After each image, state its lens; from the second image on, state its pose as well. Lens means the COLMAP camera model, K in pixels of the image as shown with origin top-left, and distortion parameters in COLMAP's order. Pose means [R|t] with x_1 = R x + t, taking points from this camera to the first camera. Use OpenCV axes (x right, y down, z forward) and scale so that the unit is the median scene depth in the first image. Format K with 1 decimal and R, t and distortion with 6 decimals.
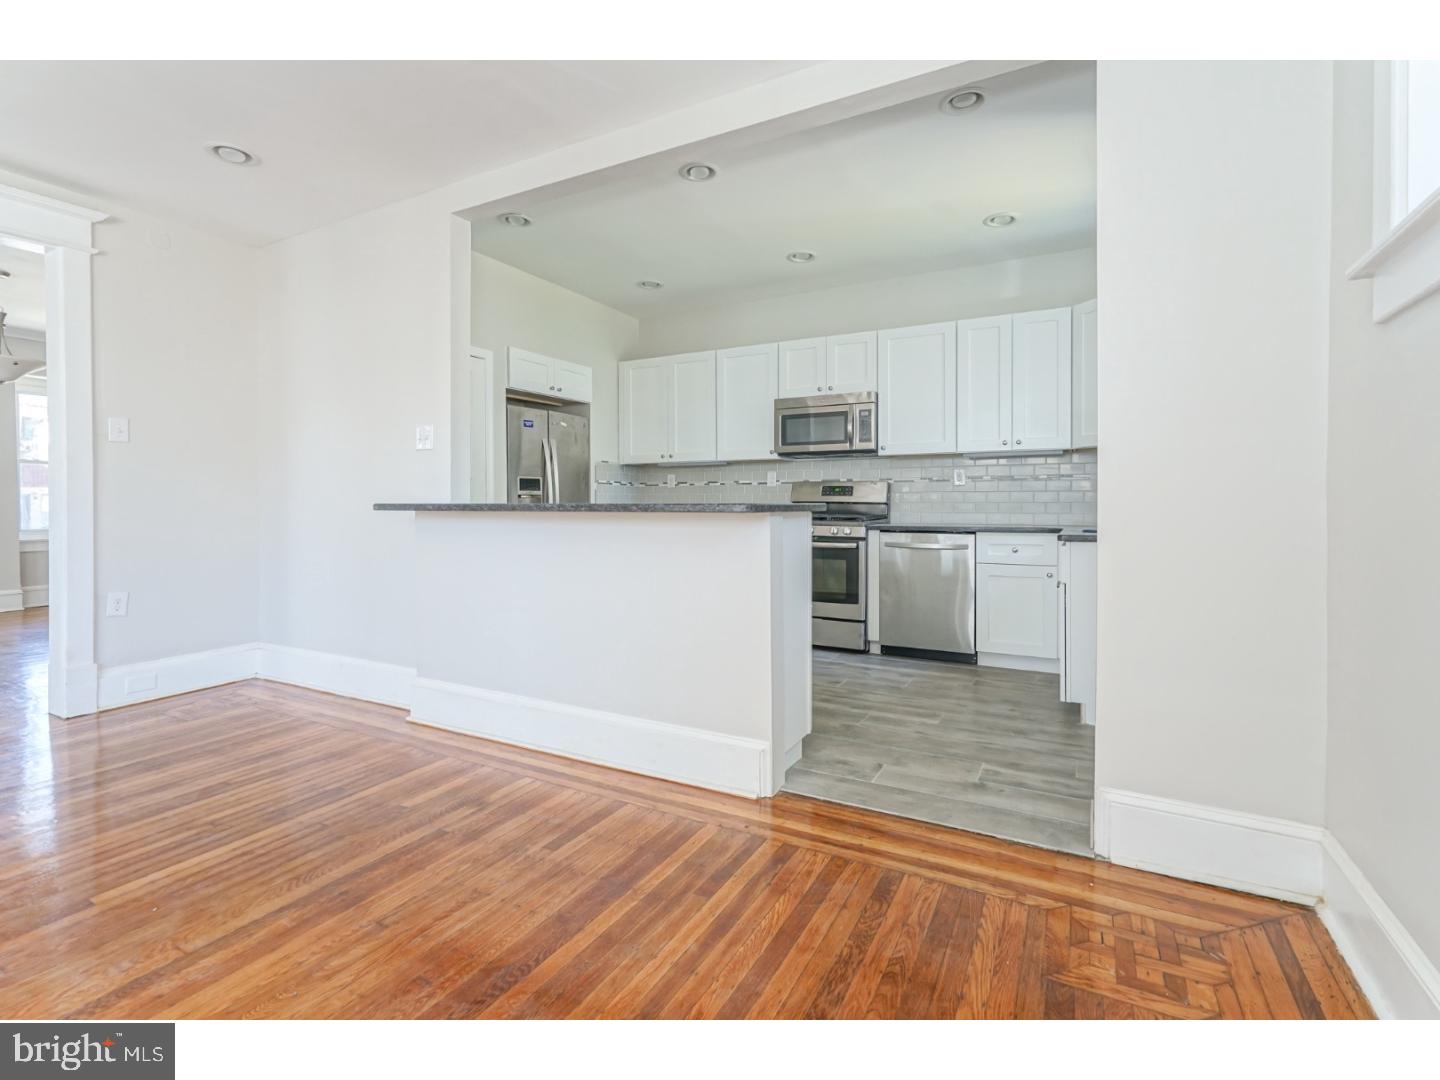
lens RADIAL K [[685.2, 0, 721.7], [0, 685.2, 520.6], [0, 0, 1]] dist [-0.002782, 0.003327]
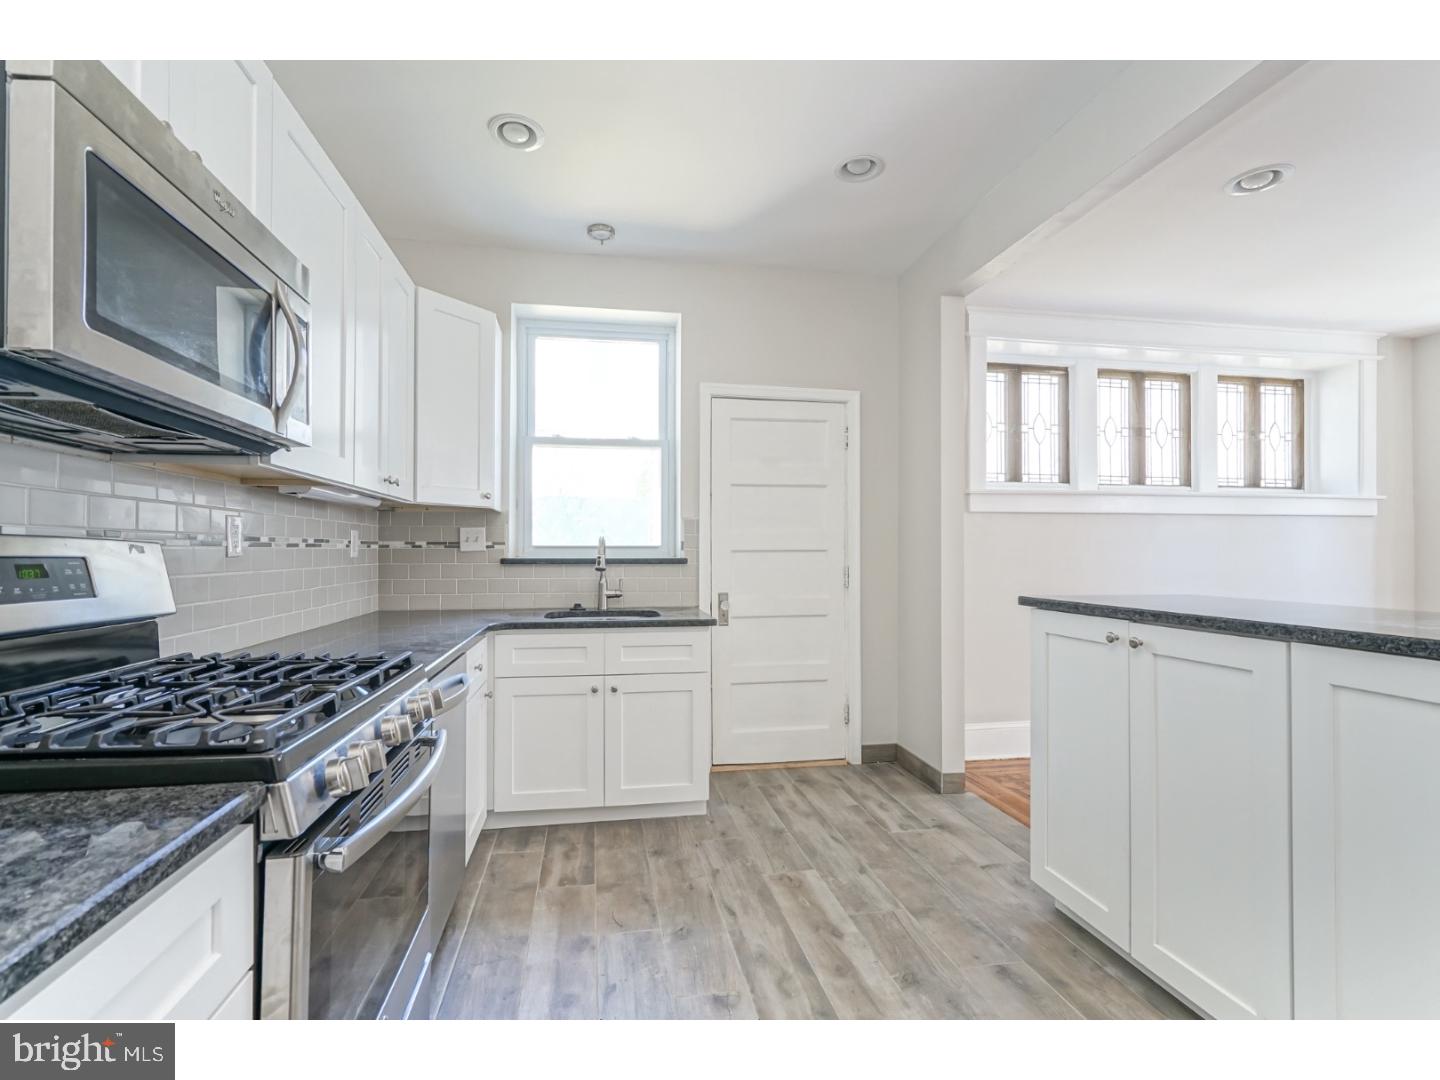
lens RADIAL K [[685.2, 0, 723.7], [0, 685.2, 548.0], [0, 0, 1]] dist [-0.002782, 0.003327]
pose [[-0.635254, 0.005807, 0.772281, -0.143771], [0.019734, 0.999767, 0.008715, -0.052187], [-0.772051, 0.020776, -0.635221, 0.982111]]
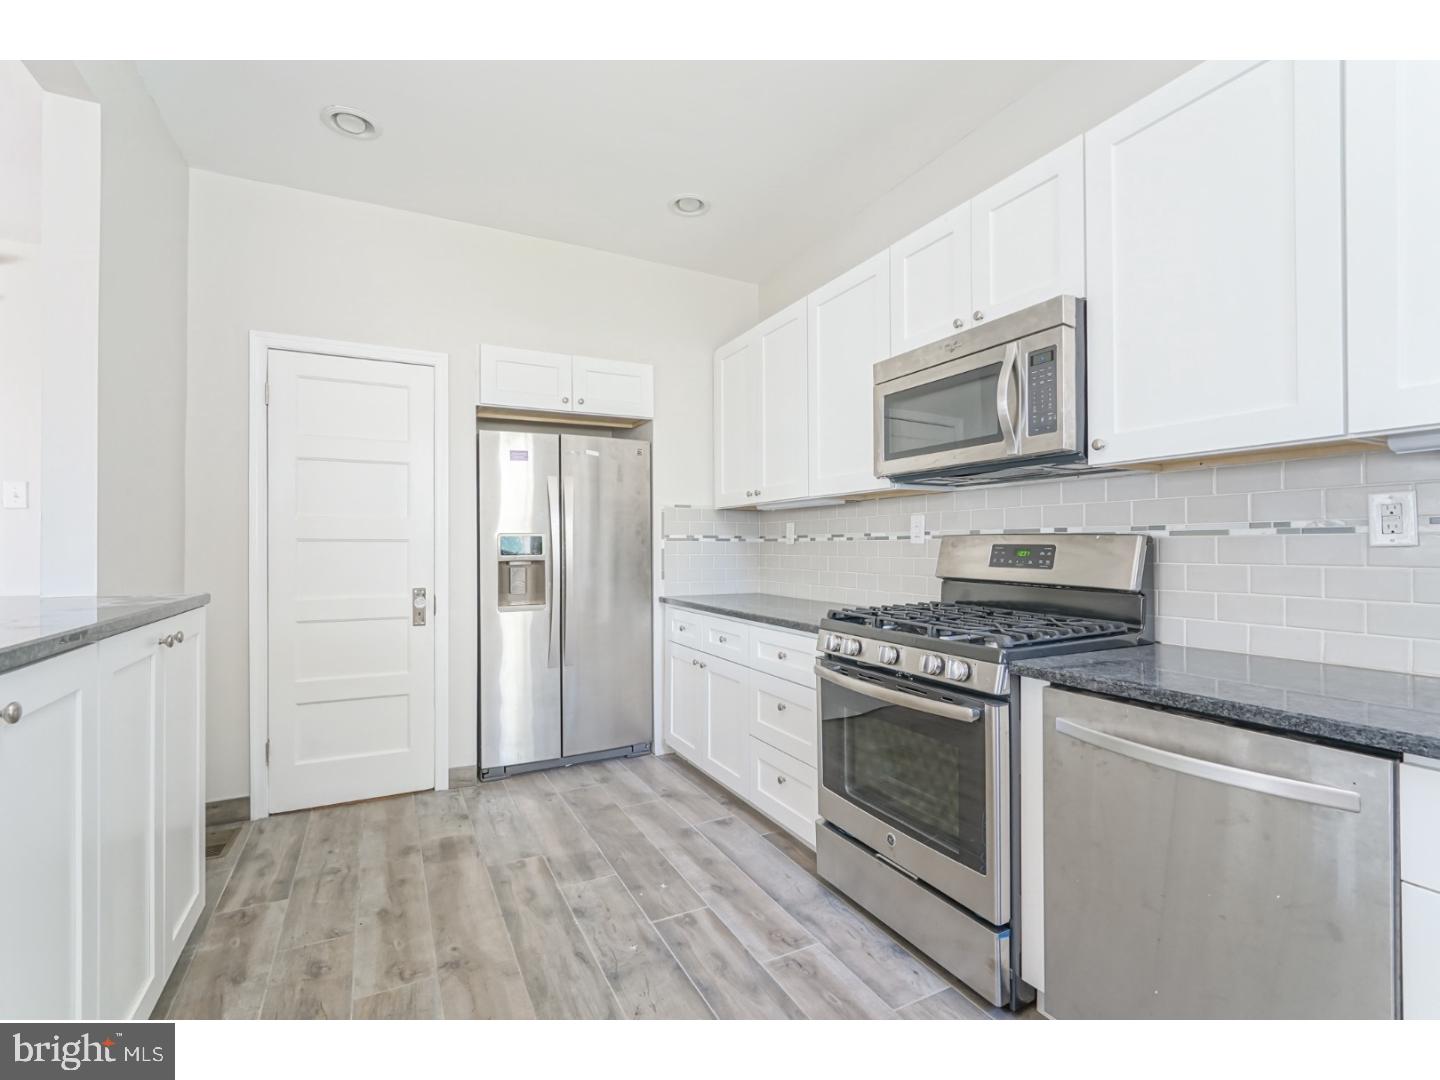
lens RADIAL K [[685.2, 0, 713.7], [0, 685.2, 546.4], [0, 0, 1]] dist [-0.002782, 0.003327]
pose [[0.823554, -0.001986, -0.567235, 0.265734], [-0.010062, 0.999785, -0.018109, -0.042433], [0.567149, 0.020621, 0.823357, 0.568742]]
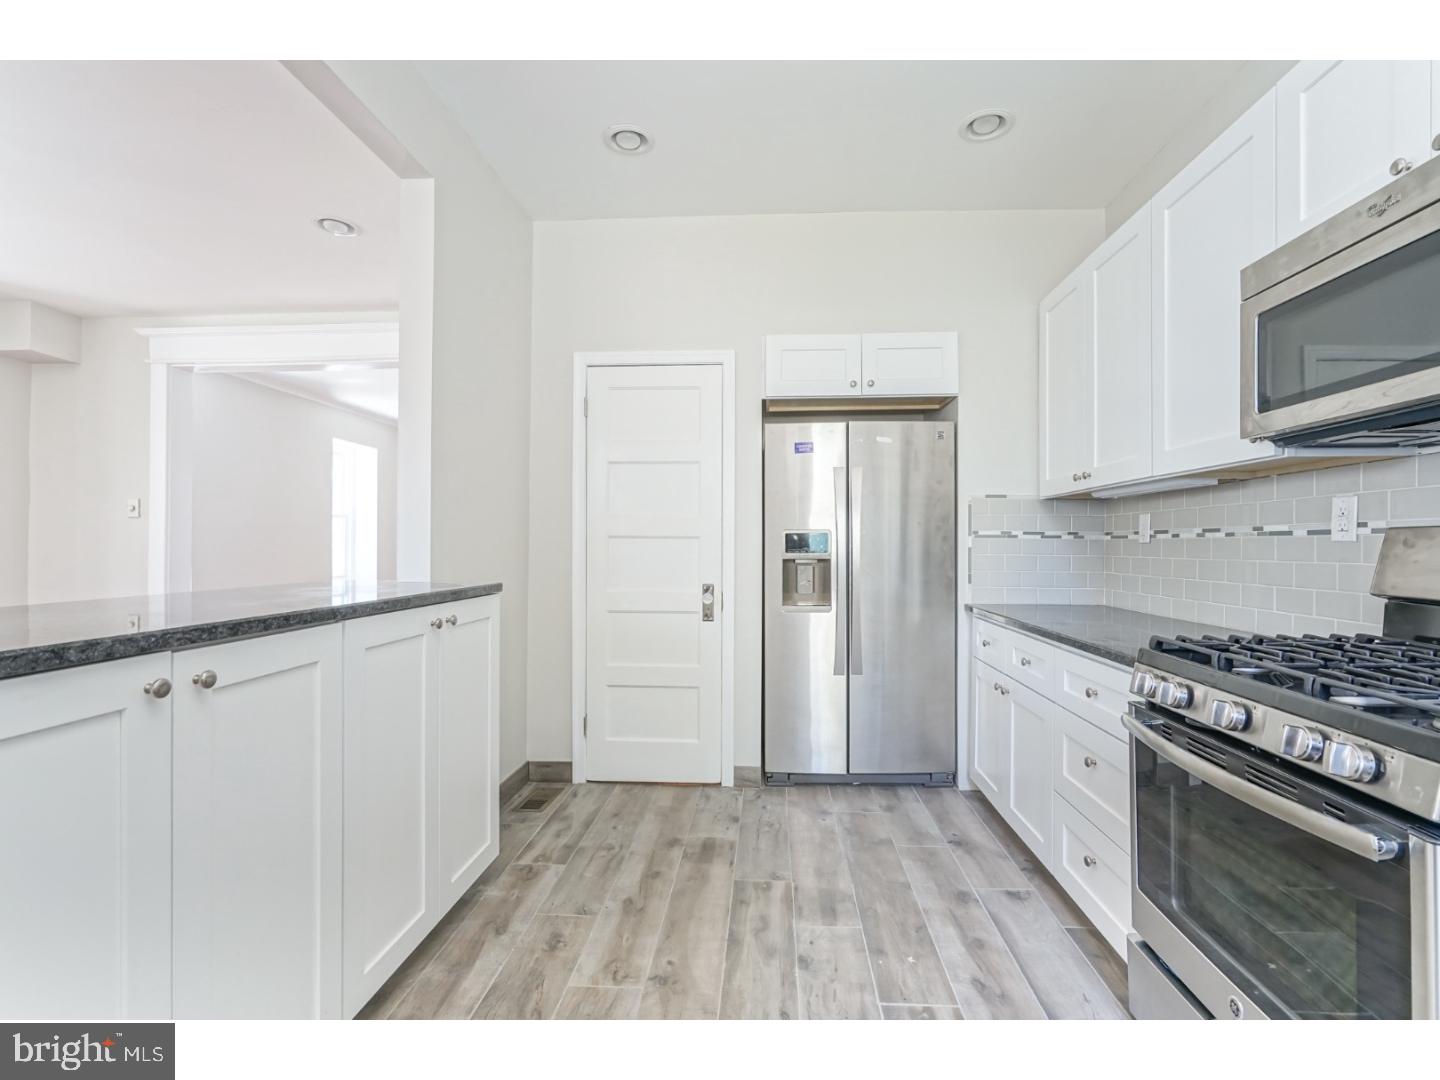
lens RADIAL K [[685.2, 0, 721.9], [0, 685.2, 546.0], [0, 0, 1]] dist [-0.002782, 0.003327]
pose [[0.423282, 0.002171, -0.905996, 0.272628], [-0.023249, 0.999694, -0.008467, -0.043413], [0.905700, 0.024647, 0.423202, 0.679717]]
